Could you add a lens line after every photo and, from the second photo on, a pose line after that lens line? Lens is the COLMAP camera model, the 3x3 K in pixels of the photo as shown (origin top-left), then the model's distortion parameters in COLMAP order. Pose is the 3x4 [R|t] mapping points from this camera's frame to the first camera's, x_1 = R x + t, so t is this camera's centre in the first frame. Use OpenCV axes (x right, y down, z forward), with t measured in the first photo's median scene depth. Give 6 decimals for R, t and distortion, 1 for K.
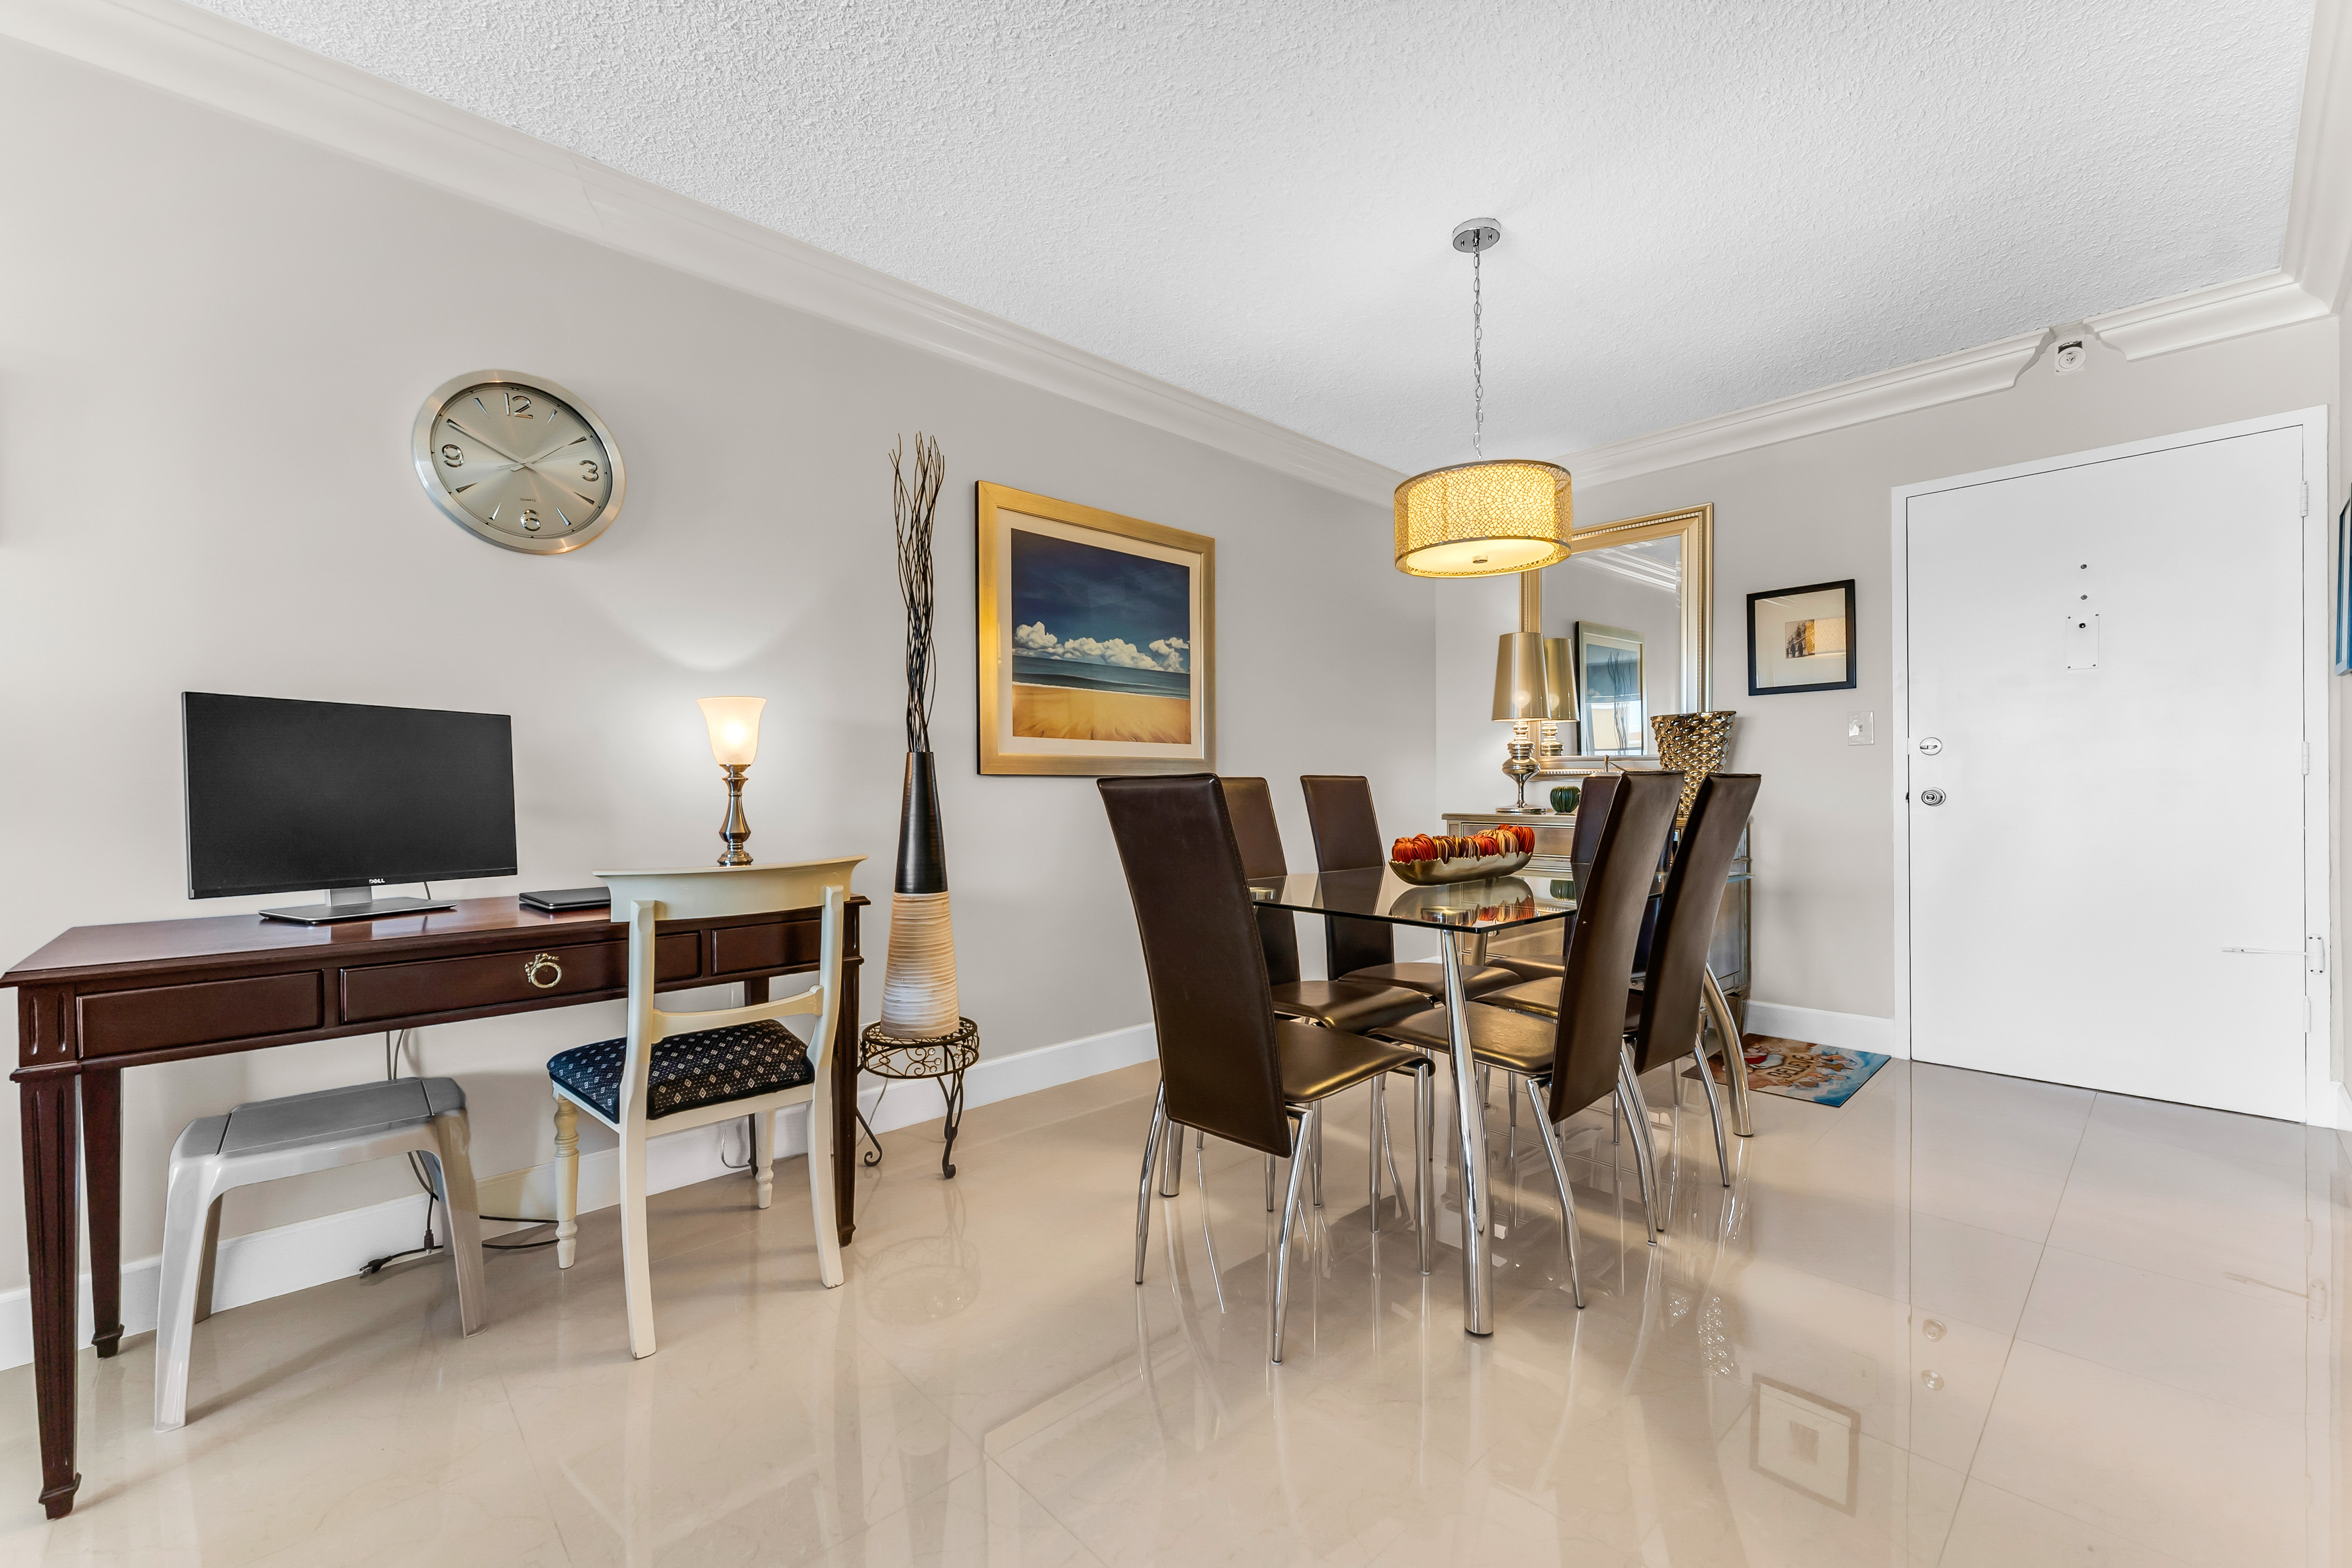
lens RADIAL K [[968.7, 0, 1180.6], [0, 968.7, 805.7], [0, 0, 1]] dist [0.005538, -0.001589]
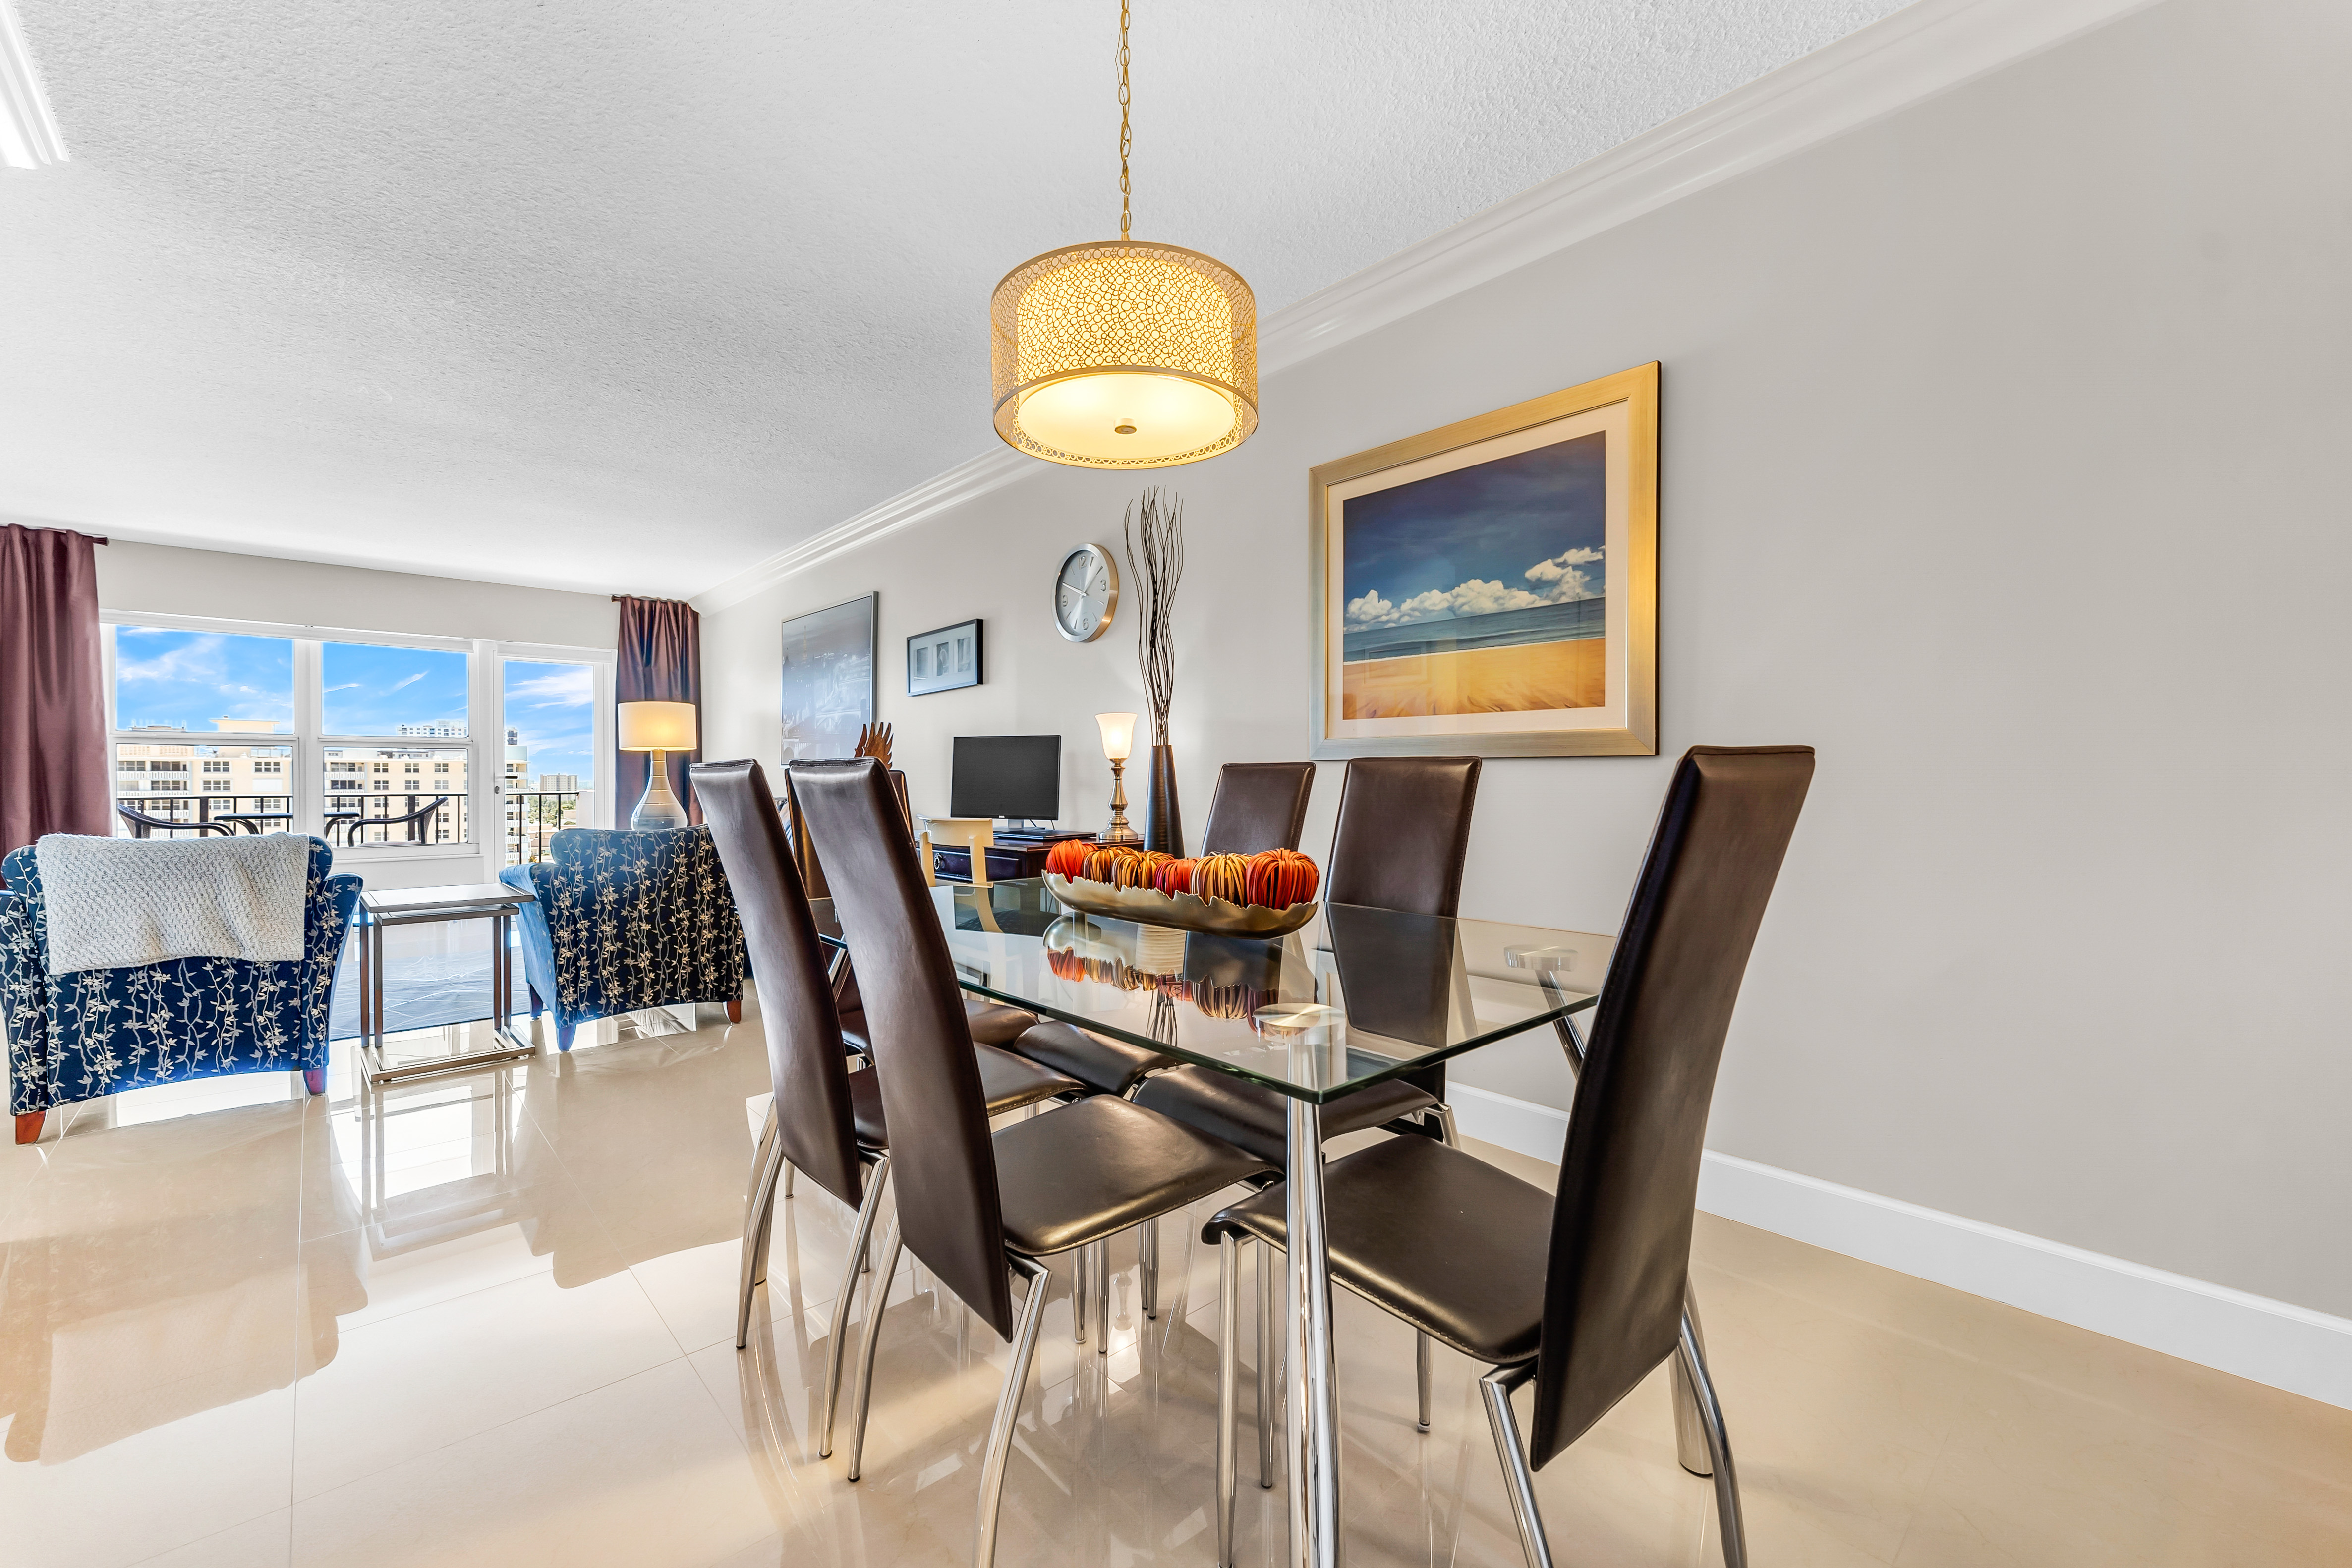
lens RADIAL K [[968.7, 0, 1167.6], [0, 968.7, 784.5], [0, 0, 1]] dist [0.005538, -0.001589]
pose [[-0.027336, 0.015998, -0.999498, 1.070808], [-0.013485, 0.999775, 0.016371, -0.027687], [0.999535, 0.013926, -0.027114, 1.164504]]
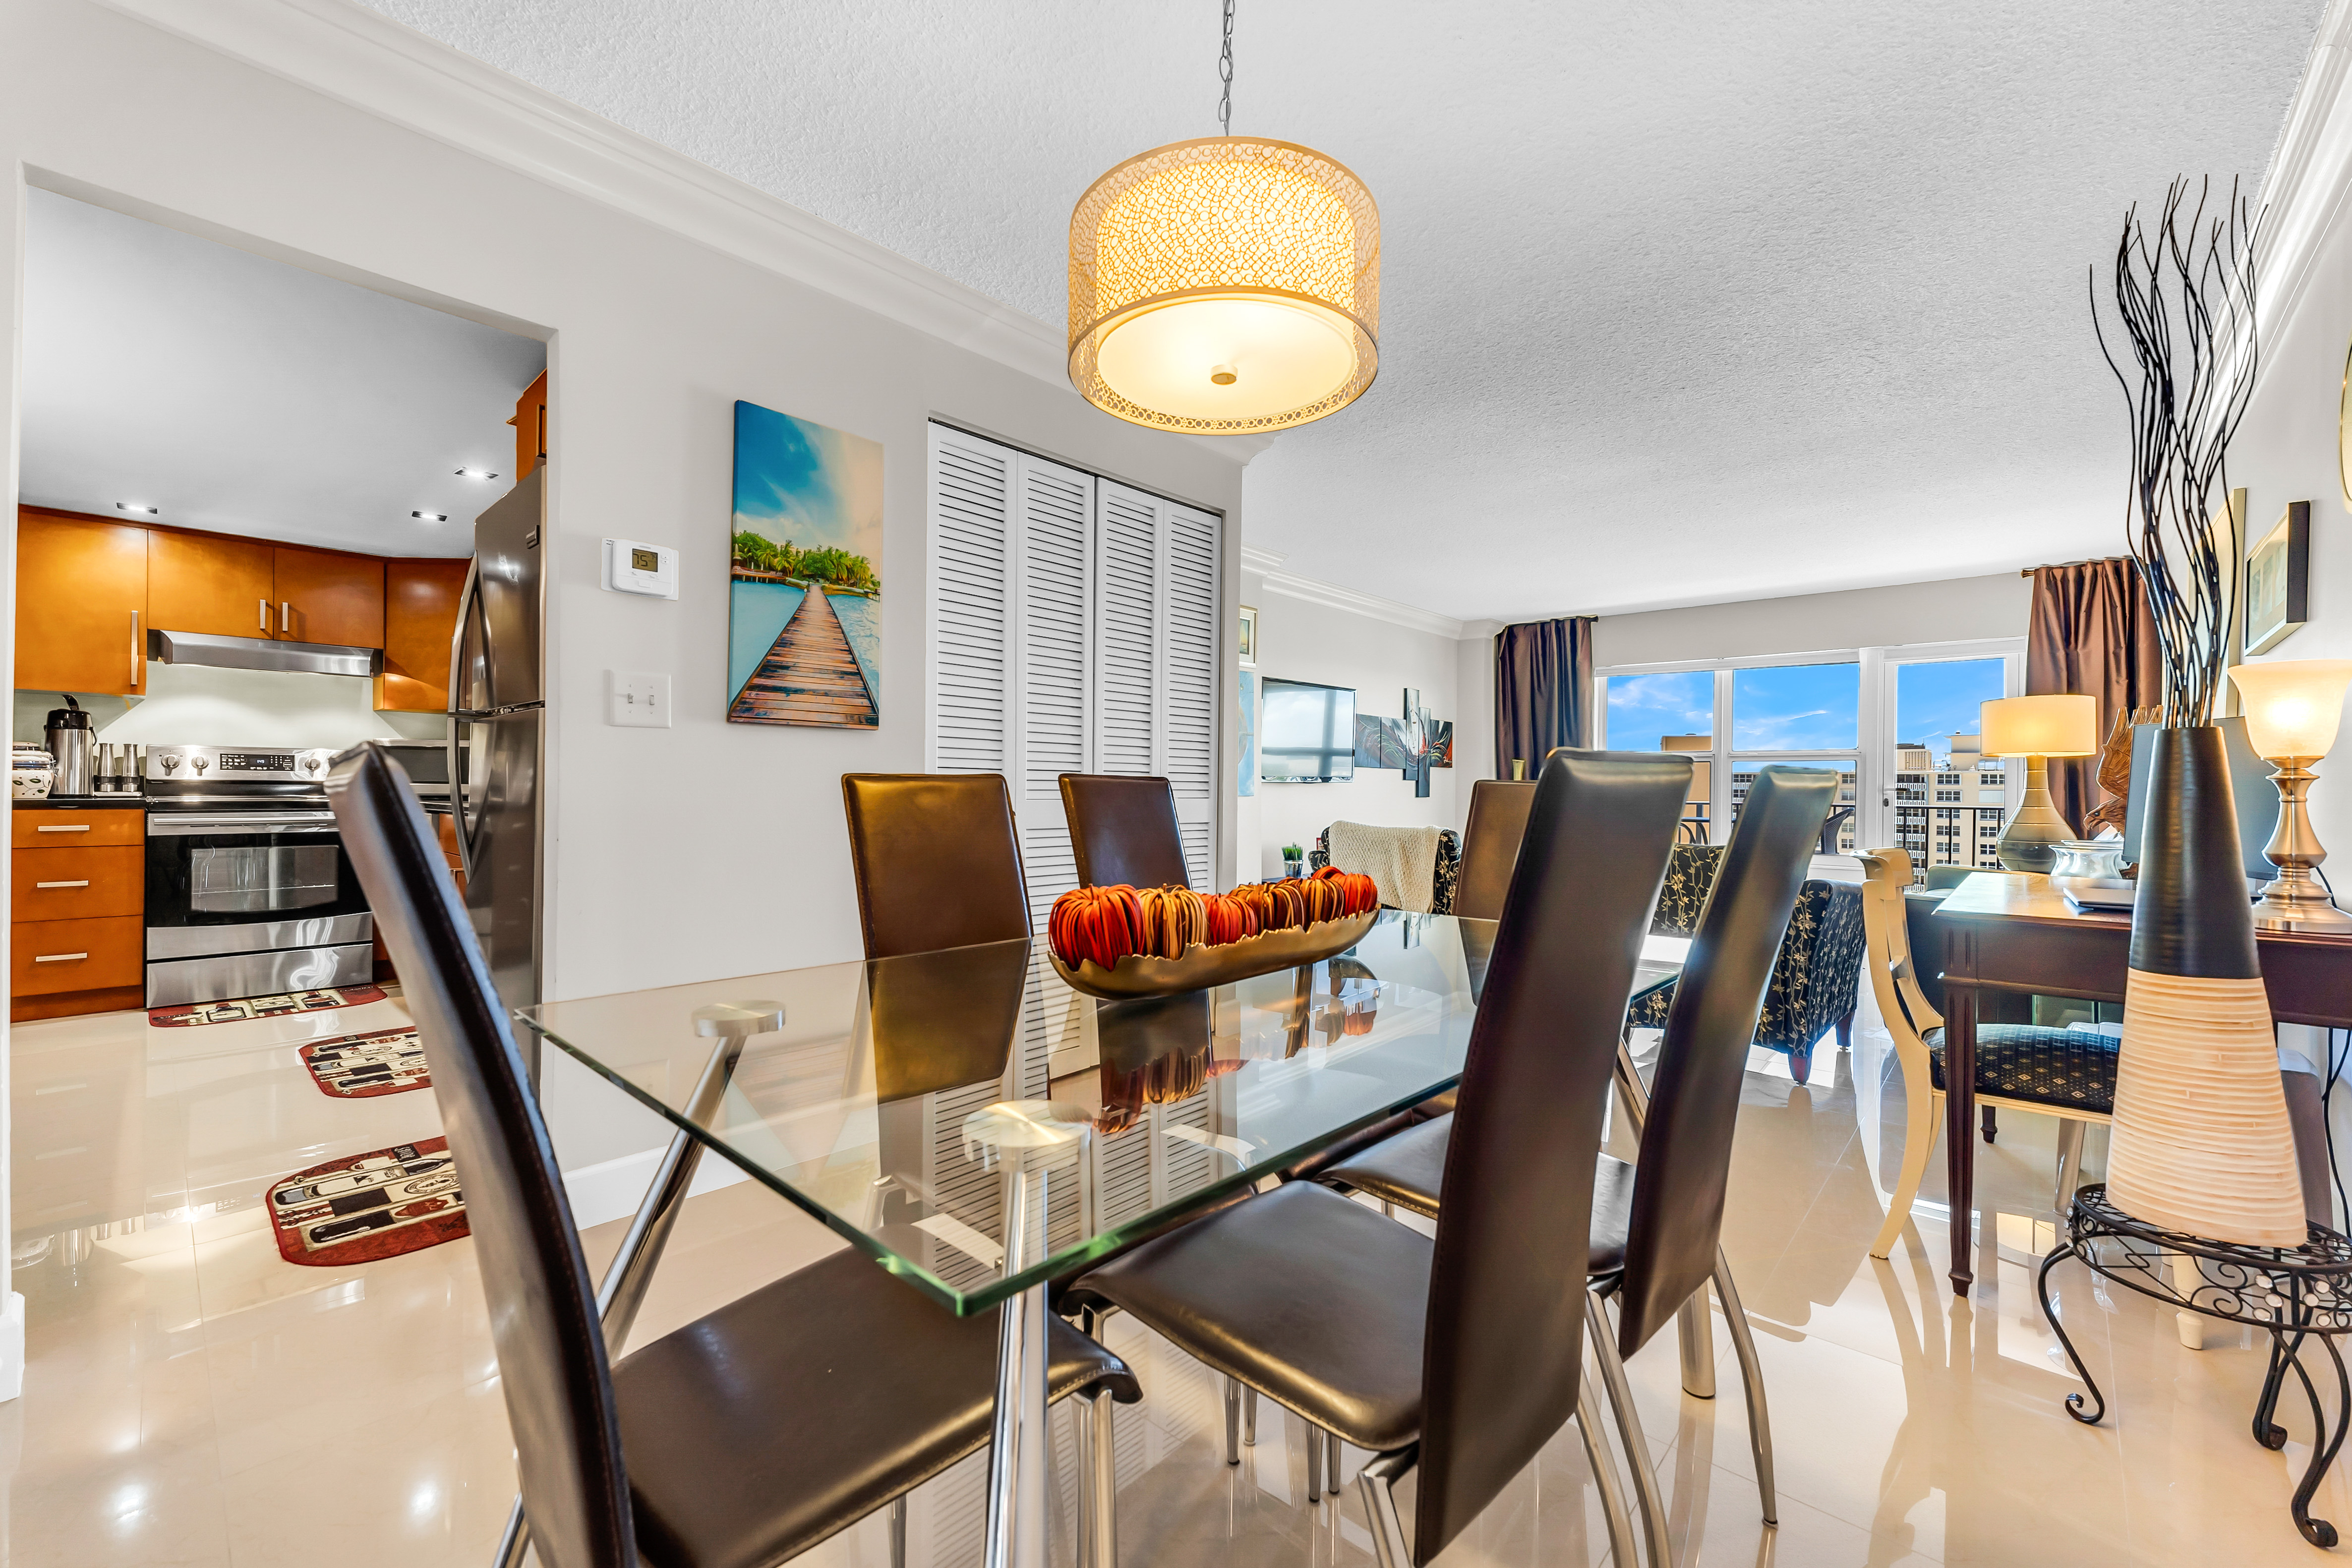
lens RADIAL K [[968.6, 0, 1177.1], [0, 968.6, 787.6], [0, 0, 1]] dist [0.005538, -0.001589]
pose [[-0.997424, 0.003542, -0.071646, 0.396407], [0.002268, 0.999838, 0.017851, -0.033776], [0.071697, 0.017642, -0.997270, 1.738990]]
